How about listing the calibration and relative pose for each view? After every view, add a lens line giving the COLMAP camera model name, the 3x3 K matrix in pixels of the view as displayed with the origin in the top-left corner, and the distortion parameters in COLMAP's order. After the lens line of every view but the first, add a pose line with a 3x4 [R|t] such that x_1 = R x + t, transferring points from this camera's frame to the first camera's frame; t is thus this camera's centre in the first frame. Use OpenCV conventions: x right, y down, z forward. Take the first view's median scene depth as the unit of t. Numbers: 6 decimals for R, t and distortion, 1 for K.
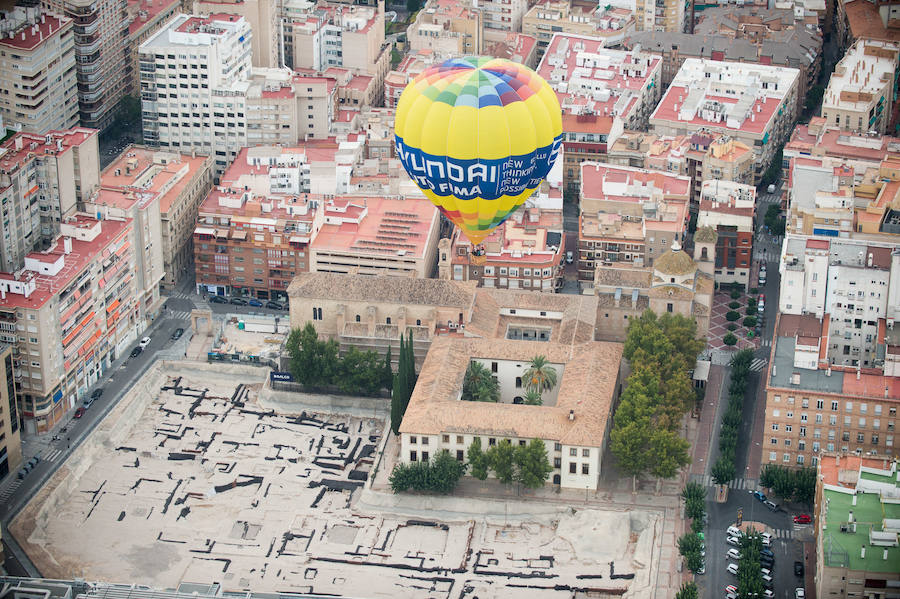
lens RADIAL K [[2318.3, 0, 450.0], [0, 2318.3, 299.5], [0, 0, 1]] dist [-0.164817, -0.193511]
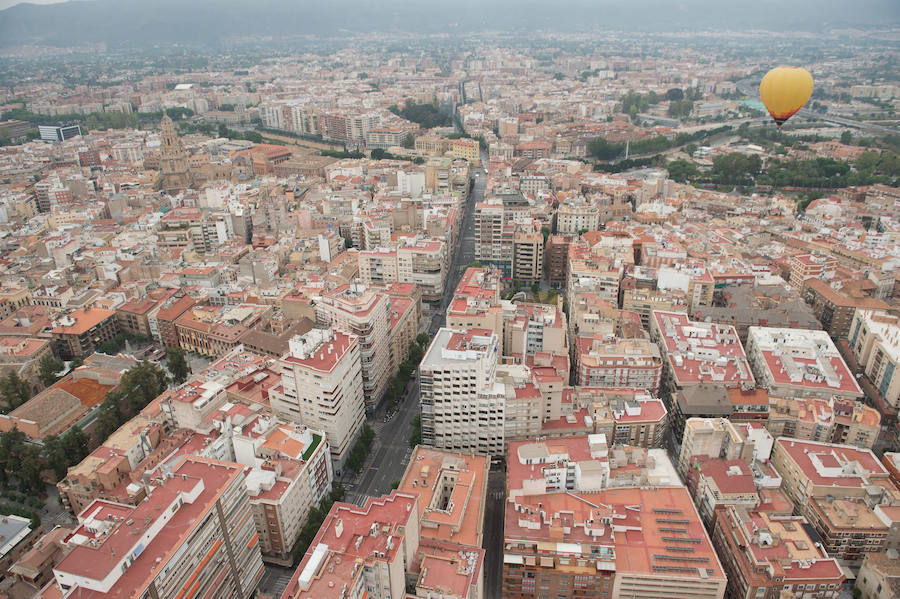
lens RADIAL K [[613.2, 0, 450.0], [0, 613.2, 299.5], [0, 0, 1]] dist [-0.048625, -0.000014]
pose [[0.996751, -0.048288, 0.064465, -0.146909], [0.050582, 0.998126, -0.034448, -0.140602], [-0.062680, 0.037597, 0.997325, 0.715746]]
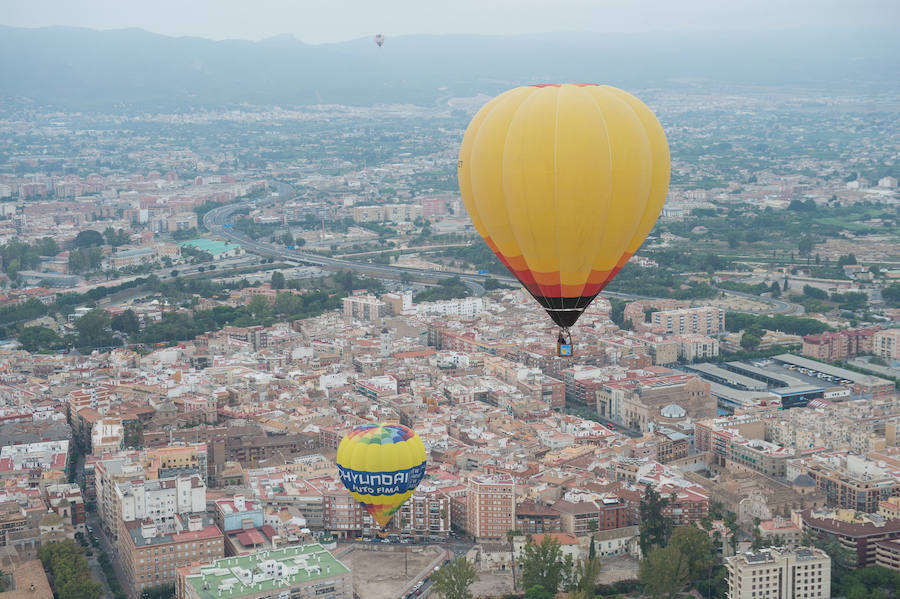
lens RADIAL K [[1343.3, 0, 459.8], [0, 1343.3, 299.4], [0, 0, 1]] dist [0.143475, -0.009876]
pose [[0.836240, -0.105496, 0.538120, -0.195170], [0.261032, 0.939588, -0.221443, 0.142363], [-0.482250, 0.325647, 0.813258, -0.110738]]
